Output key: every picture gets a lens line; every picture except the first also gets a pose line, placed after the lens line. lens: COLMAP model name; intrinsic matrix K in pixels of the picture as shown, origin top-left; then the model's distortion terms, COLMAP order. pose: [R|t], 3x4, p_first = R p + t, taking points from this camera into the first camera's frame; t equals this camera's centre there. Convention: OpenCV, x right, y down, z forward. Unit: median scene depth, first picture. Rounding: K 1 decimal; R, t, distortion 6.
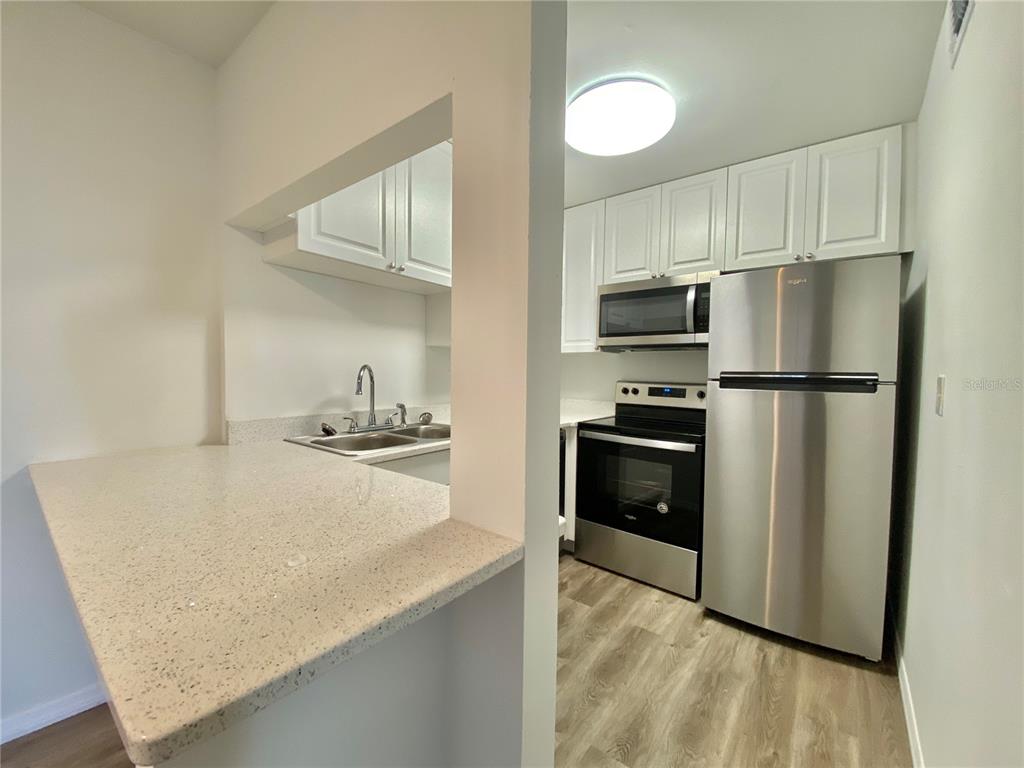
lens RADIAL K [[416.8, 0, 512.0], [0, 416.8, 384.0], [0, 0, 1]] dist [0.013787, -0.011930]
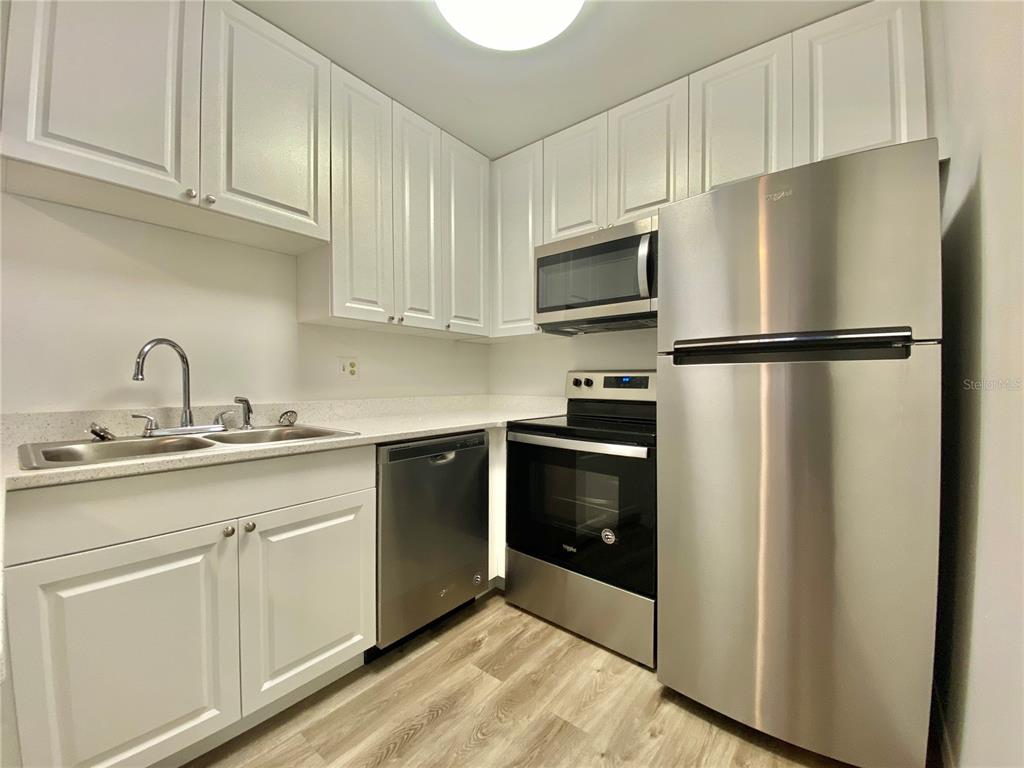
lens RADIAL K [[416.8, 0, 512.0], [0, 416.8, 384.0], [0, 0, 1]] dist [0.013787, -0.011930]
pose [[0.999712, -0.014878, -0.018807, 0.221820], [0.014417, 0.999598, -0.024433, 0.050054], [0.019163, 0.024154, 0.999525, 0.280125]]
